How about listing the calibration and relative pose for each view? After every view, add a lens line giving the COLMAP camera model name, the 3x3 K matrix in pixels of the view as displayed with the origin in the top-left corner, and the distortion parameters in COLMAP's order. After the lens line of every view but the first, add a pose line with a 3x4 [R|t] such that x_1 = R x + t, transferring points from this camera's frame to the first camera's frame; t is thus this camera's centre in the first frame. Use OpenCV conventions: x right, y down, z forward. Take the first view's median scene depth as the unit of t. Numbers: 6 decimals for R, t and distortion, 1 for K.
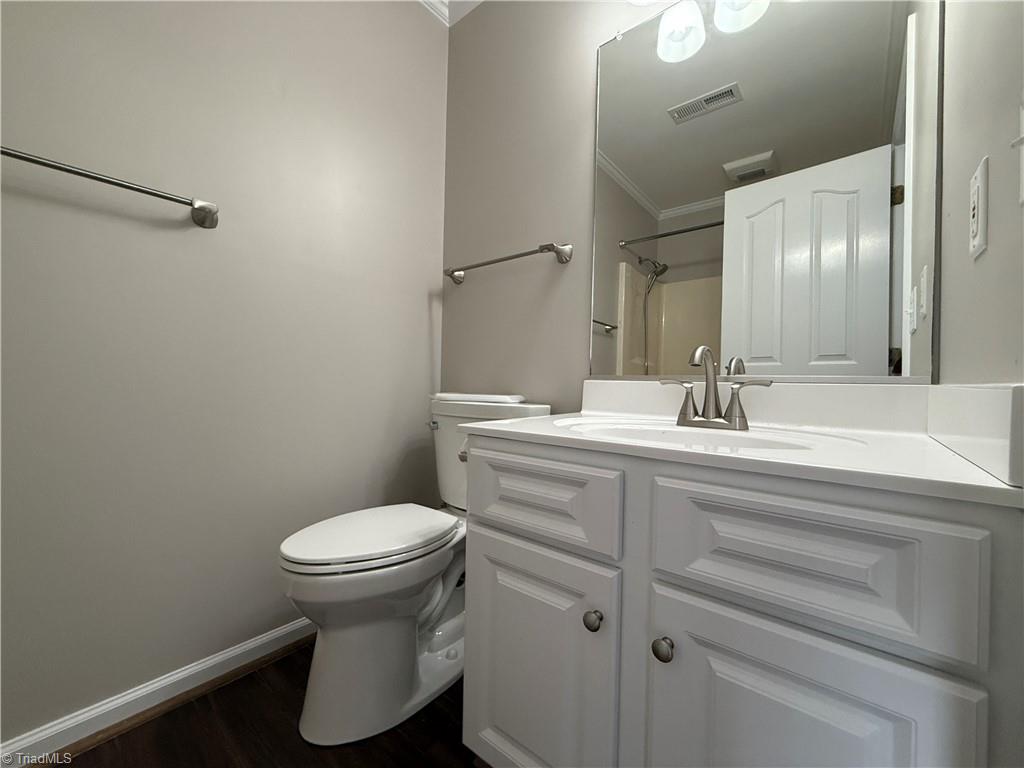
lens RADIAL K [[408.8, 0, 510.1], [0, 408.8, 384.1], [0, 0, 1]] dist [0.000549, 0.000038]
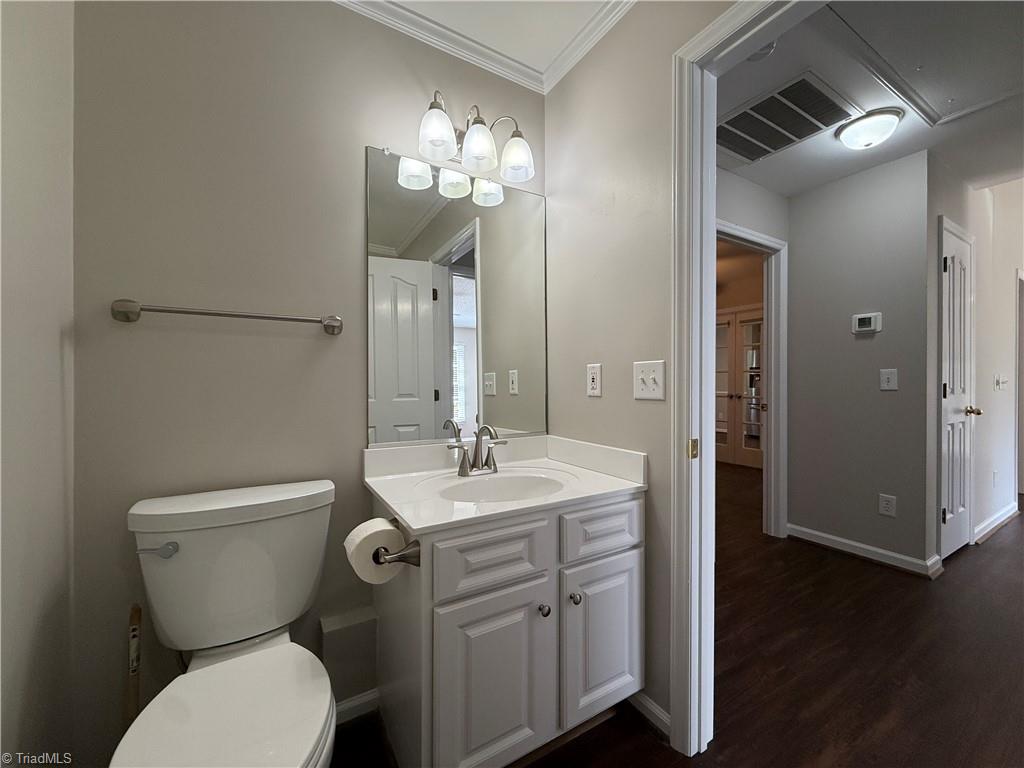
lens RADIAL K [[408.8, 0, 510.1], [0, 408.8, 384.1], [0, 0, 1]] dist [0.000549, 0.000038]
pose [[0.326387, -0.018044, 0.945064, -1.158166], [0.009092, 0.999831, 0.015950, -0.321677], [-0.945193, 0.003387, 0.326496, 0.457128]]
